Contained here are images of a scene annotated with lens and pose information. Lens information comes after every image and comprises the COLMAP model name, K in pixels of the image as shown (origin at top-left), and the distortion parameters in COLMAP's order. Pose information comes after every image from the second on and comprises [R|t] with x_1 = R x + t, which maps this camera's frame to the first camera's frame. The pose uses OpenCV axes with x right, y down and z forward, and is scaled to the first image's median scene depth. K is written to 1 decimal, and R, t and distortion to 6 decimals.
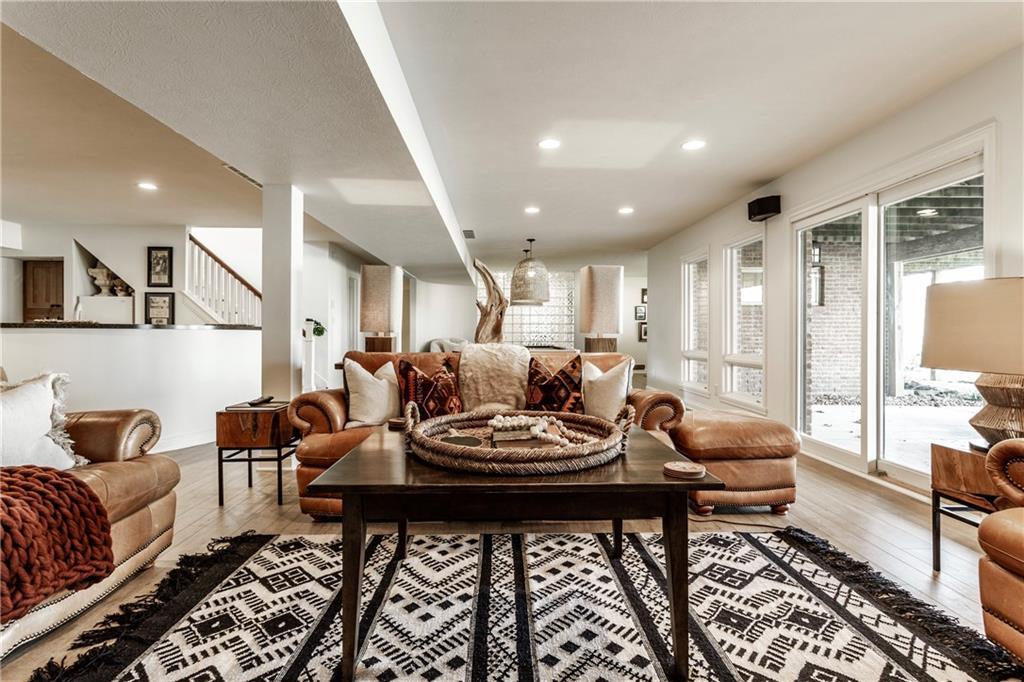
lens RADIAL K [[488.9, 0, 507.7], [0, 488.9, 334.6], [0, 0, 1]] dist [0.001947, 0.000181]
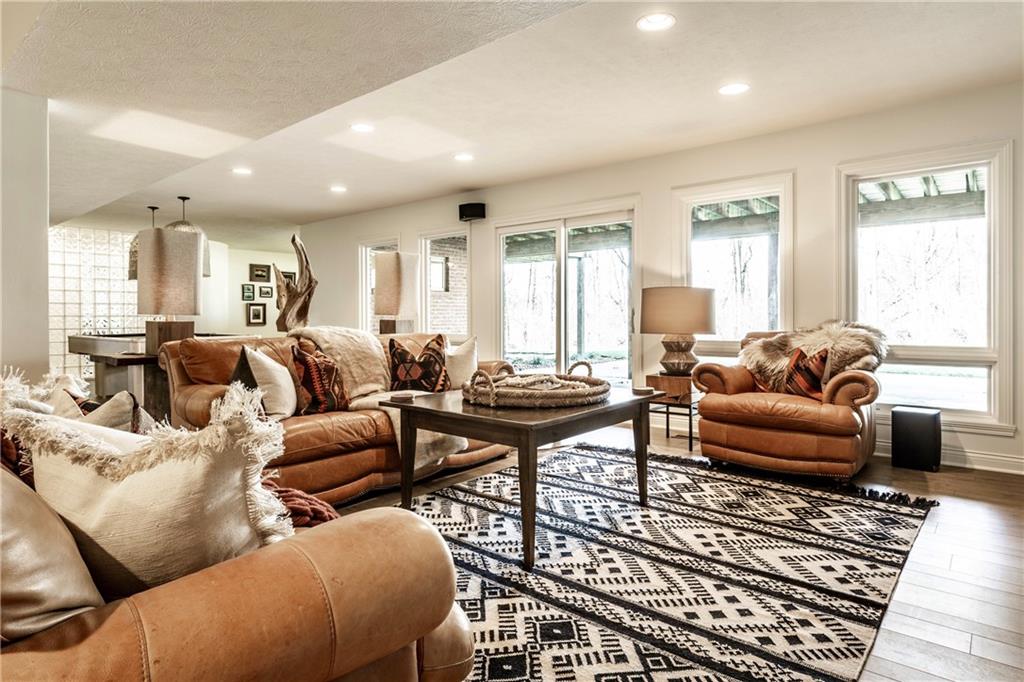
lens RADIAL K [[577.7, 0, 512.7], [0, 577.7, 319.1], [0, 0, 1]] dist [0.000353, 0.000292]
pose [[0.653564, -0.008636, 0.756822, -0.763739], [0.006994, 0.999961, 0.005370, 0.000634], [-0.756839, 0.001783, 0.653598, -0.014238]]
